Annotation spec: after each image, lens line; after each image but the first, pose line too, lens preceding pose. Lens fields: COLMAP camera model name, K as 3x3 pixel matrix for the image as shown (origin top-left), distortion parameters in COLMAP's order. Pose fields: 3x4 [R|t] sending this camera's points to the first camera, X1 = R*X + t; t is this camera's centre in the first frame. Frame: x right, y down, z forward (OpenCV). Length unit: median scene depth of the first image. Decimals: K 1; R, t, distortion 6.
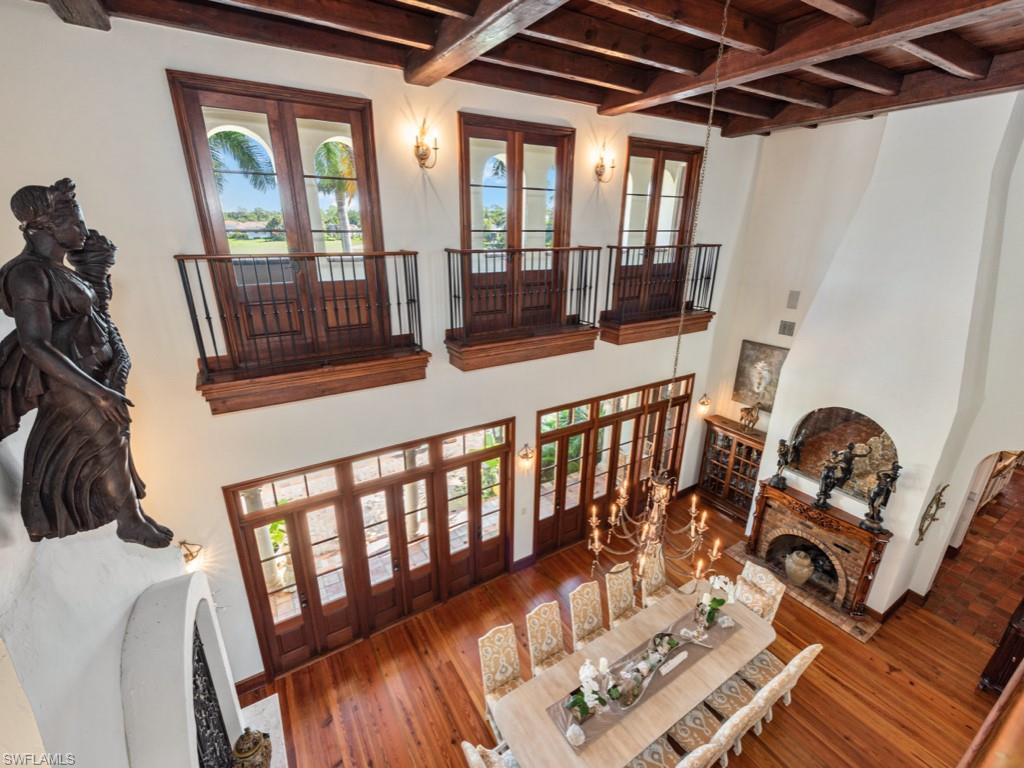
lens RADIAL K [[457.0, 0, 511.2], [0, 457.0, 386.9], [0, 0, 1]] dist [0.015041, -0.000265]
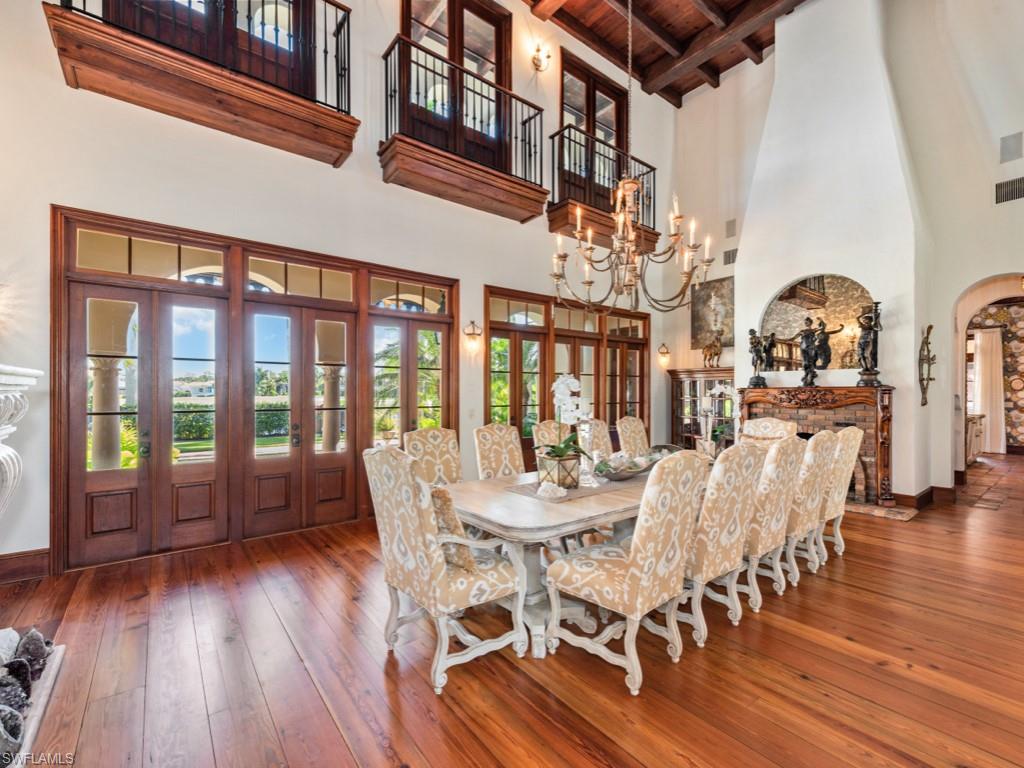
lens RADIAL K [[457.0, 0, 511.2], [0, 457.0, 386.9], [0, 0, 1]] dist [0.015041, -0.000265]
pose [[0.994332, -0.007556, 0.106054, 0.012497], [0.043749, 0.938195, -0.343332, 0.538587], [-0.096905, 0.346025, 0.933207, 0.235973]]
